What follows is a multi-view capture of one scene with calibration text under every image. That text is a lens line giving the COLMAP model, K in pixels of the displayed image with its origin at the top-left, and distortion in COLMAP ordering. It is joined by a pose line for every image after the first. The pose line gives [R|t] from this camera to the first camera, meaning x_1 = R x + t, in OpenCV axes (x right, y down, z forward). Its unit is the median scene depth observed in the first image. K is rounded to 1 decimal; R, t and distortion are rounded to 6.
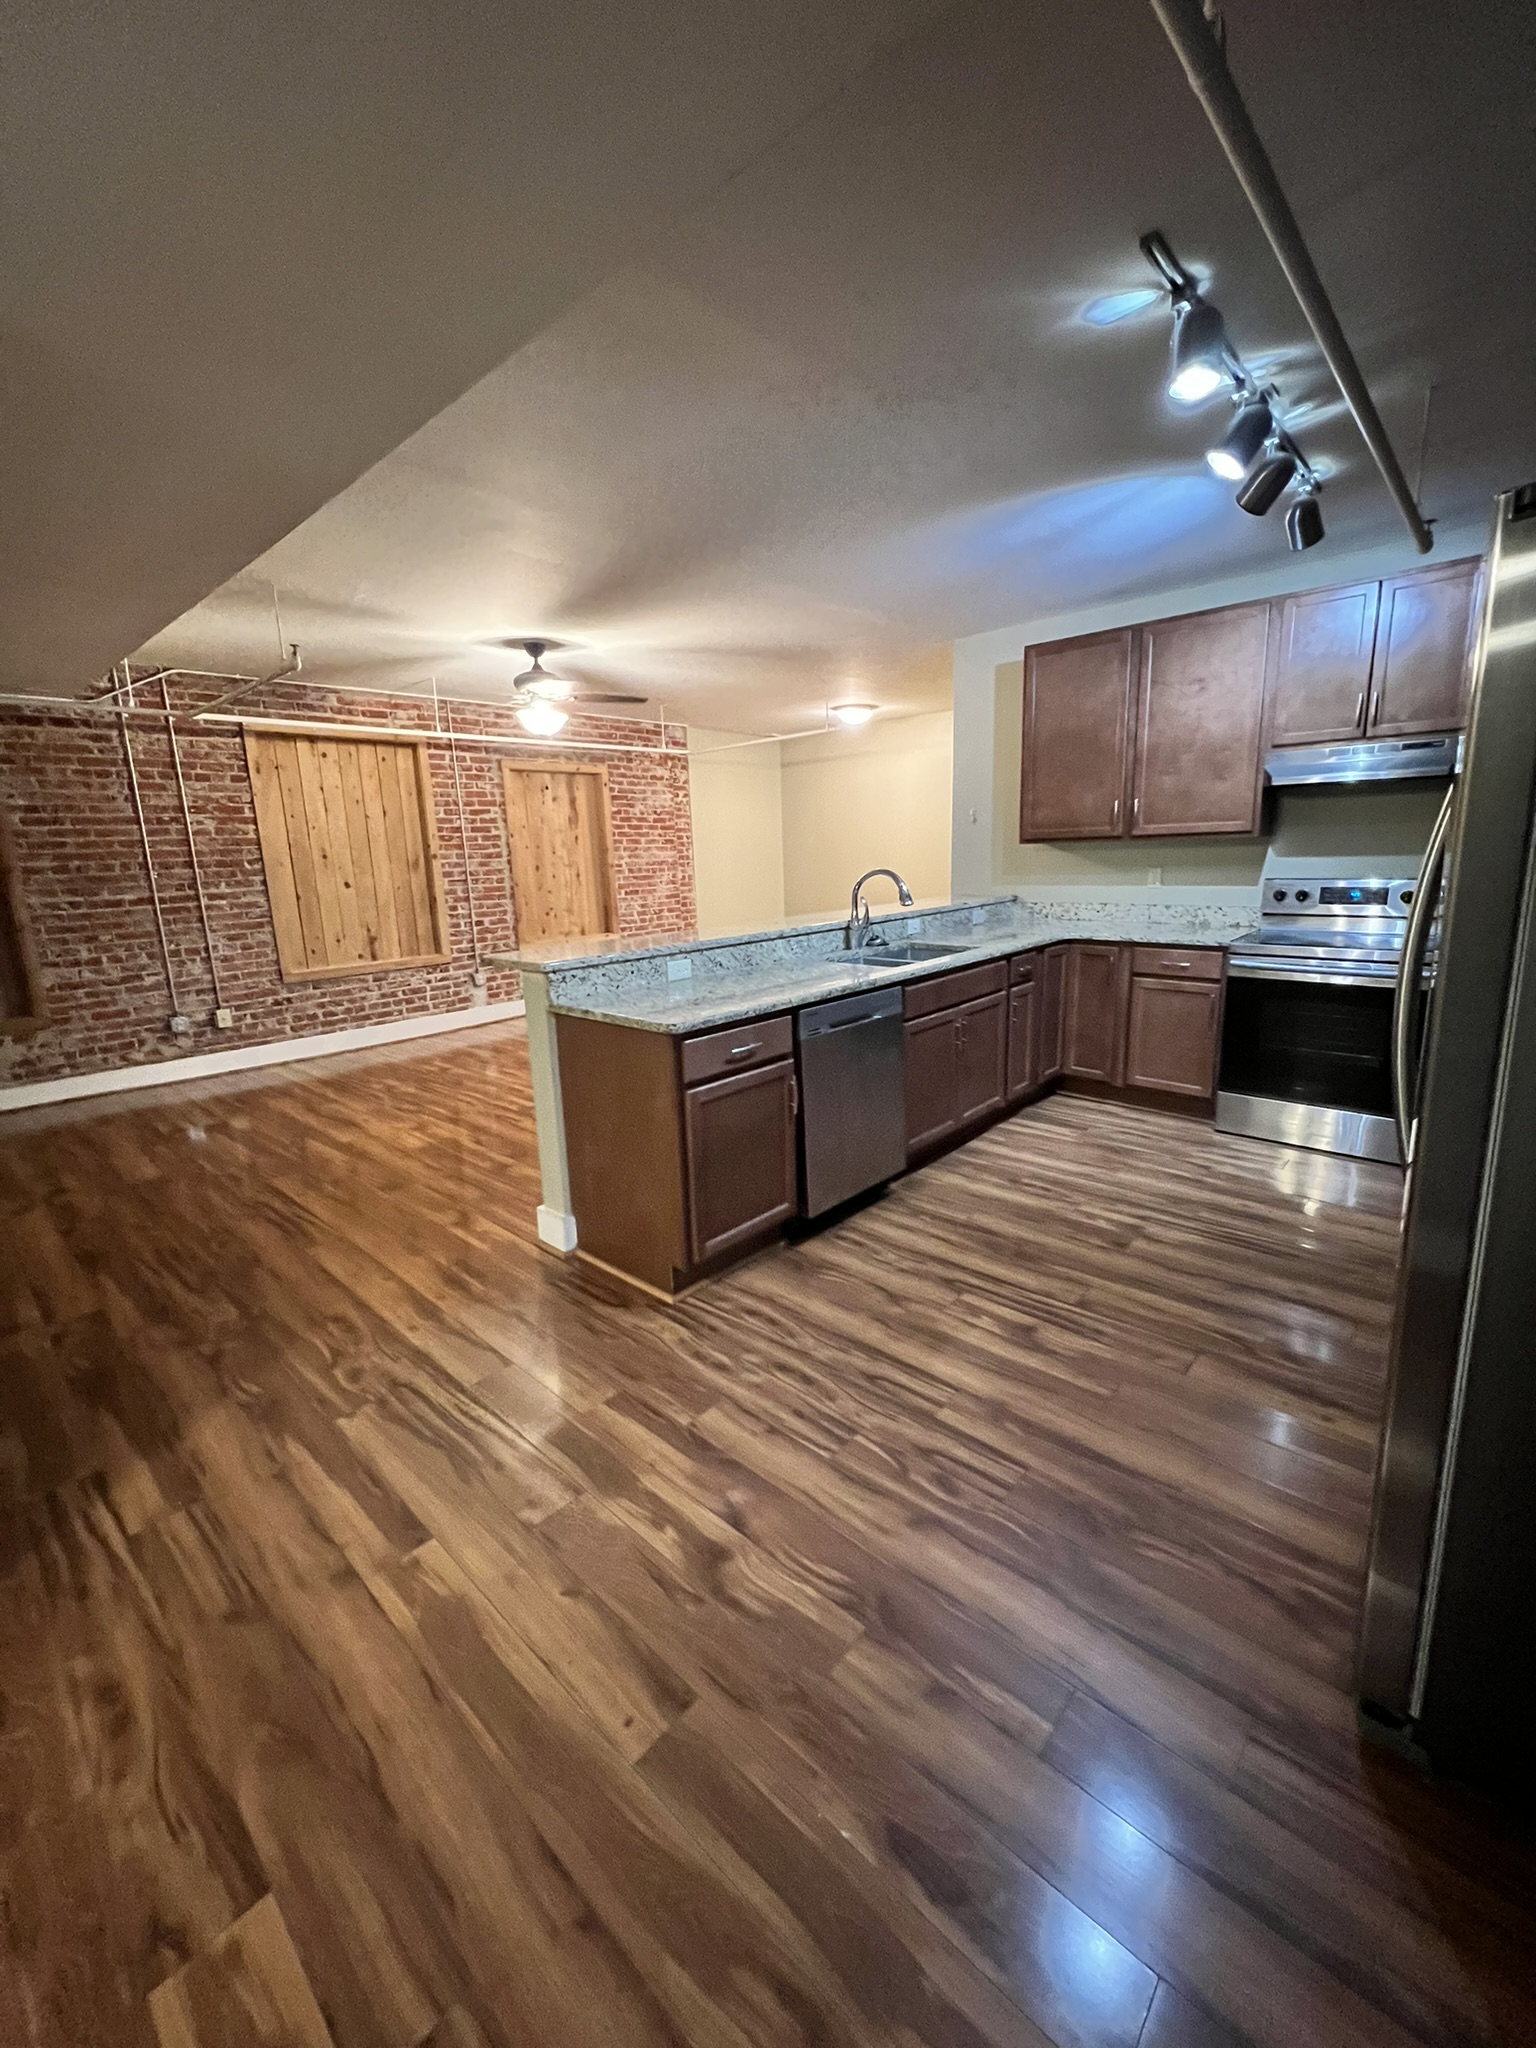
lens RADIAL K [[814.4, 0, 769.0], [0, 814.4, 1018.0], [0, 0, 1]] dist [-0.001503, 0.000118]
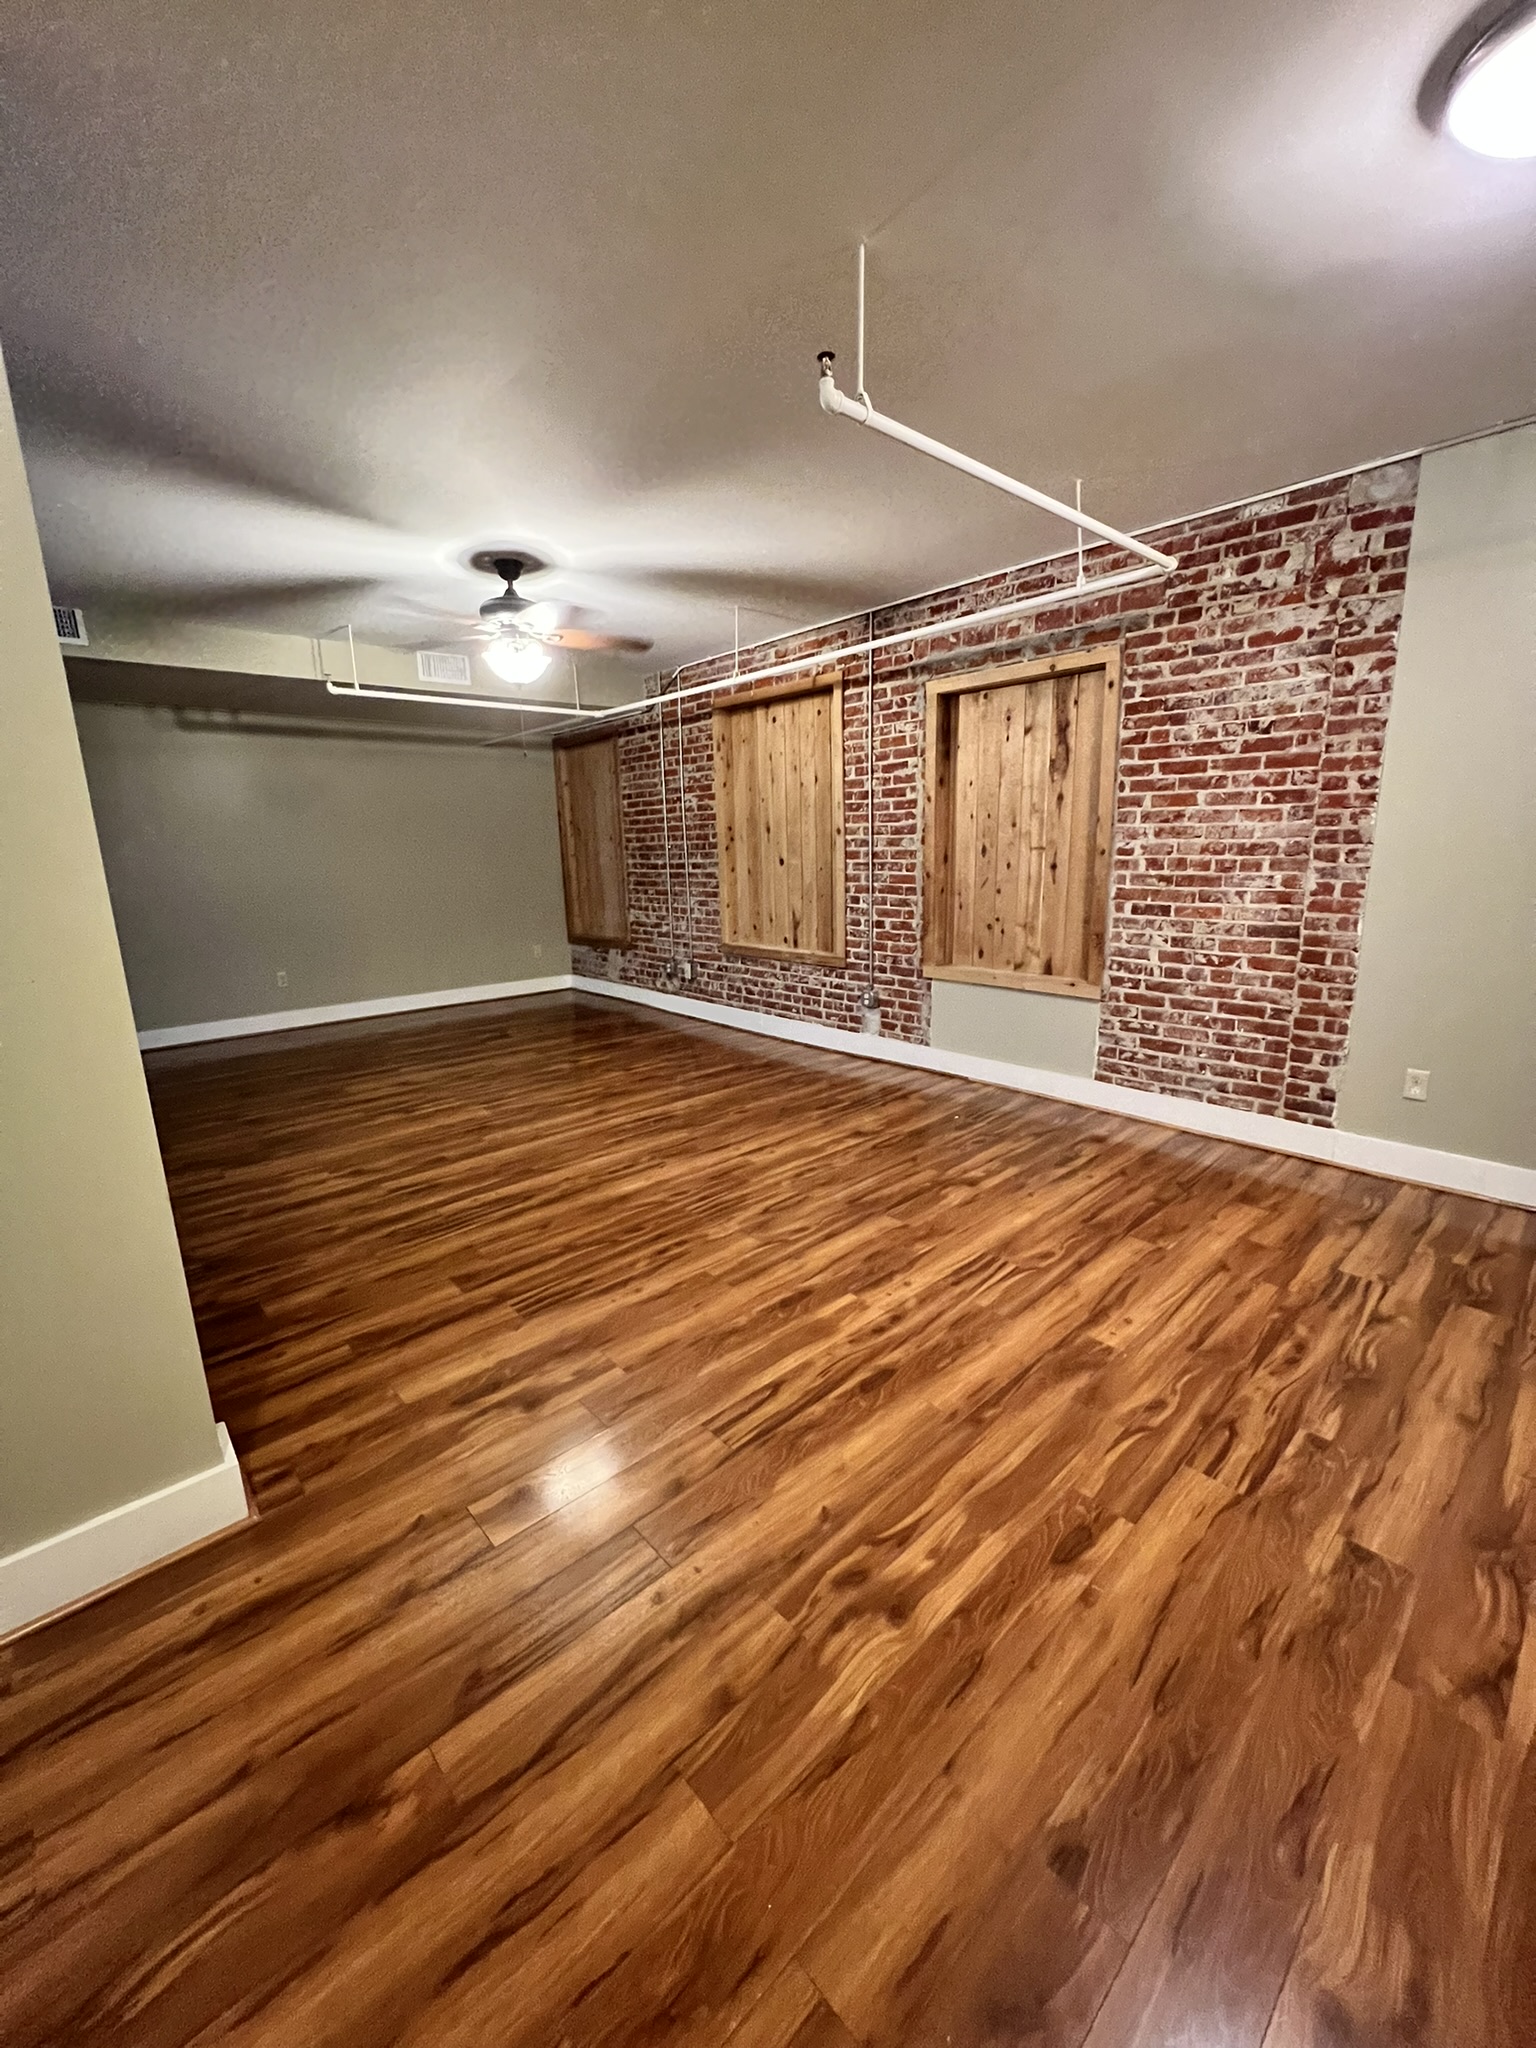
lens RADIAL K [[814.4, 0, 781.3], [0, 814.4, 1023.0], [0, 0, 1]] dist [-0.001503, 0.000118]
pose [[-0.073310, 0.249763, -0.965528, 0.392325], [-0.177516, 0.949405, 0.259070, -0.215835], [0.981383, 0.190390, -0.025264, 0.997816]]
